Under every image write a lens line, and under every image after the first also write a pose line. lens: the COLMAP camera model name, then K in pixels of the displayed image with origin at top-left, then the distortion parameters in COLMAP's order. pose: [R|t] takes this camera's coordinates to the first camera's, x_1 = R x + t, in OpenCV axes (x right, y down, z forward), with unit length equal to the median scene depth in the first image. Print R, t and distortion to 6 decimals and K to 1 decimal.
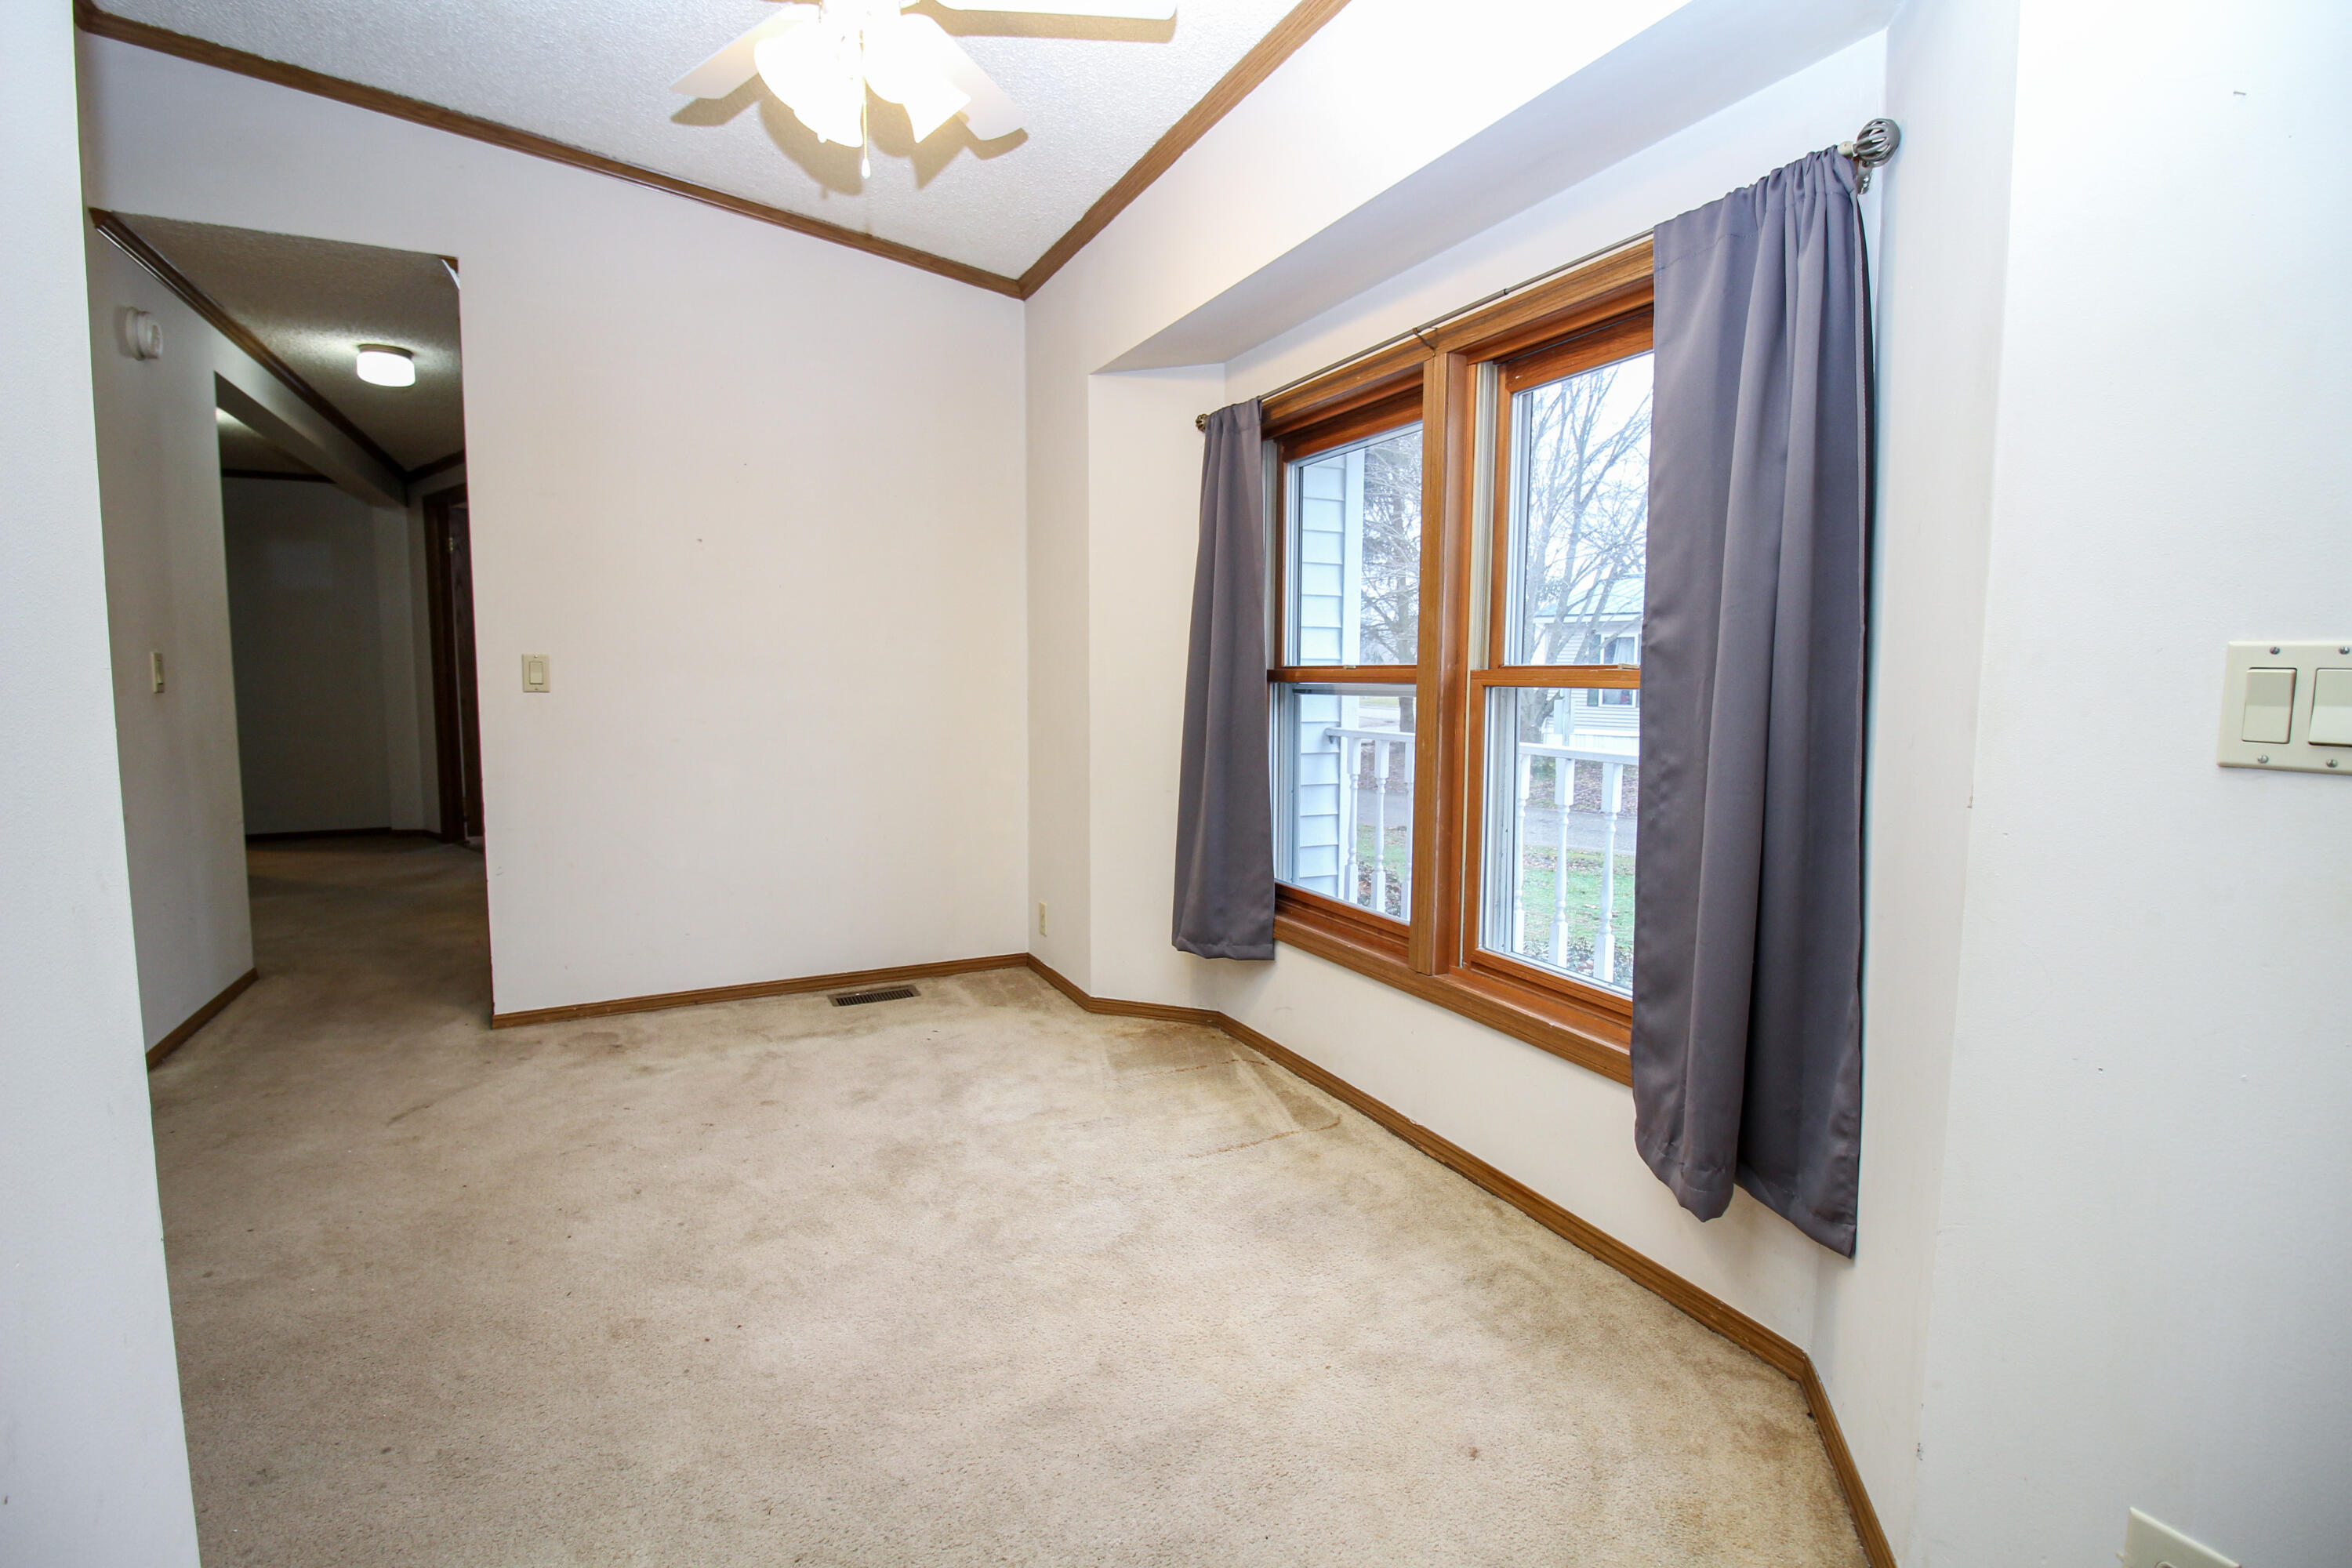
lens RADIAL K [[1091.7, 0, 1181.0], [0, 1091.7, 771.0], [0, 0, 1]] dist [0.003741, -0.013539]
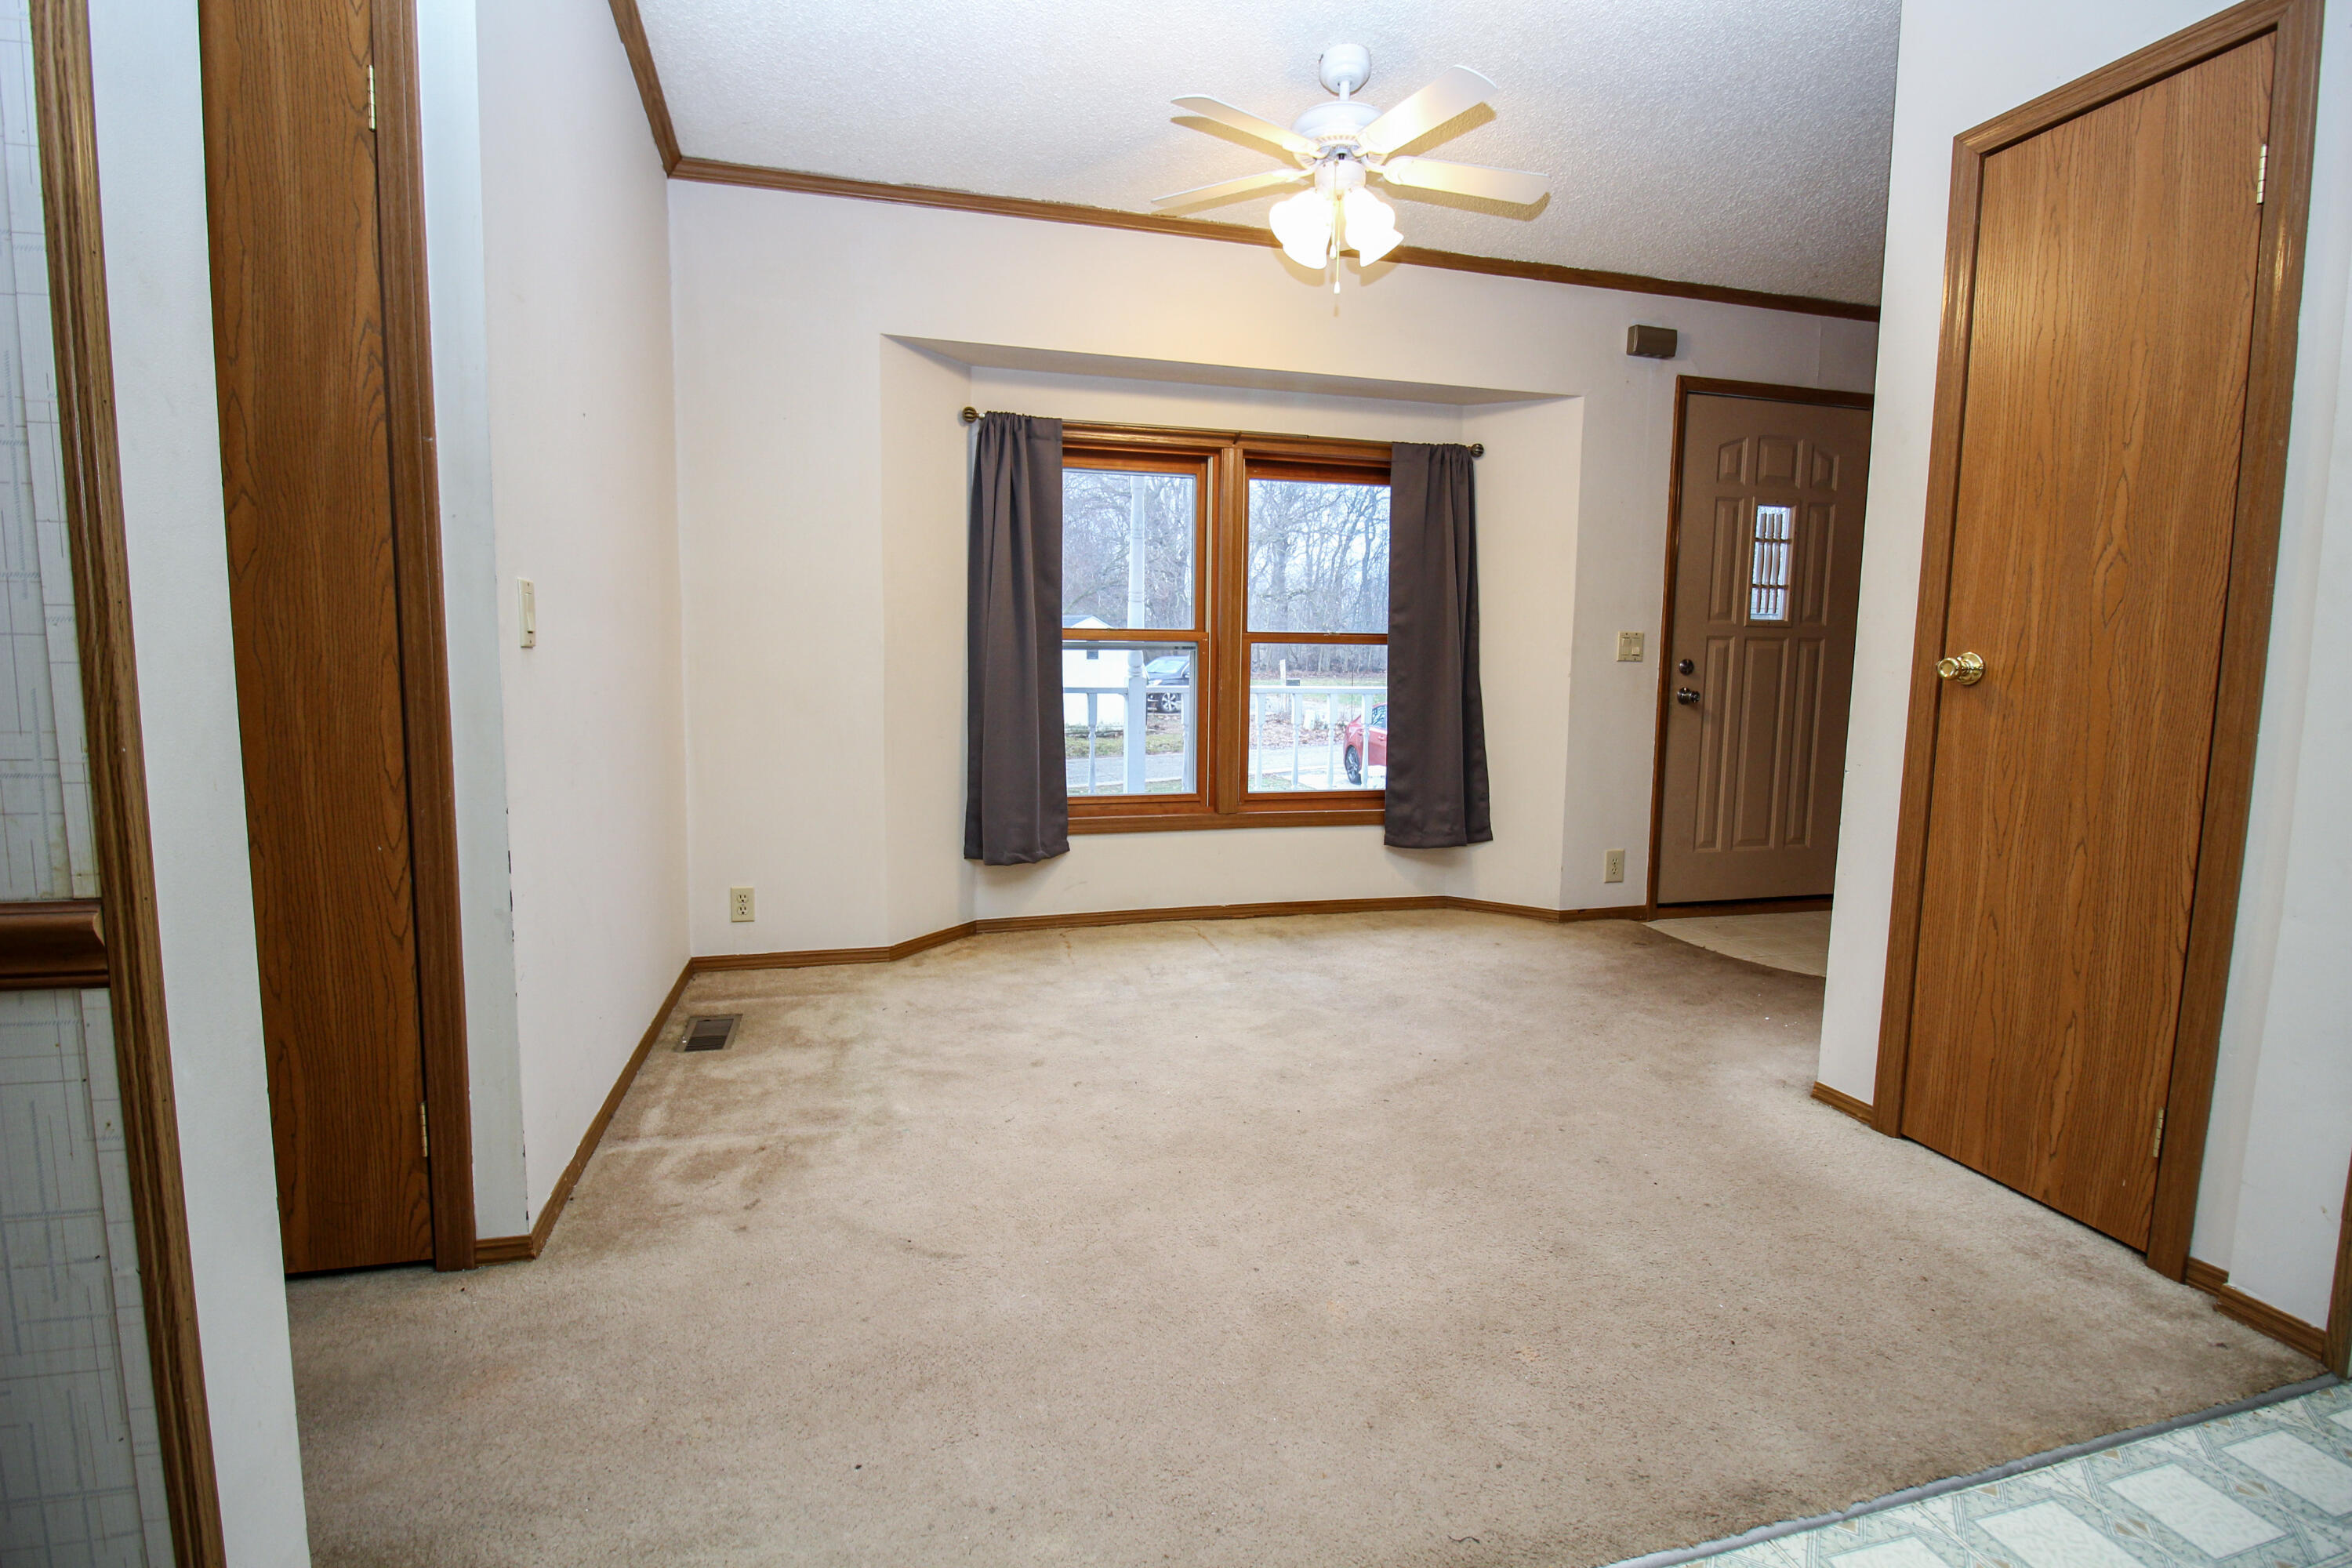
lens RADIAL K [[1091.7, 0, 1181.0], [0, 1091.7, 771.0], [0, 0, 1]] dist [0.003741, -0.013539]
pose [[0.197458, -0.113085, 0.973767, -1.315458], [0.076384, 0.992079, 0.099723, -0.050130], [-0.977331, 0.054689, 0.204532, 0.670656]]
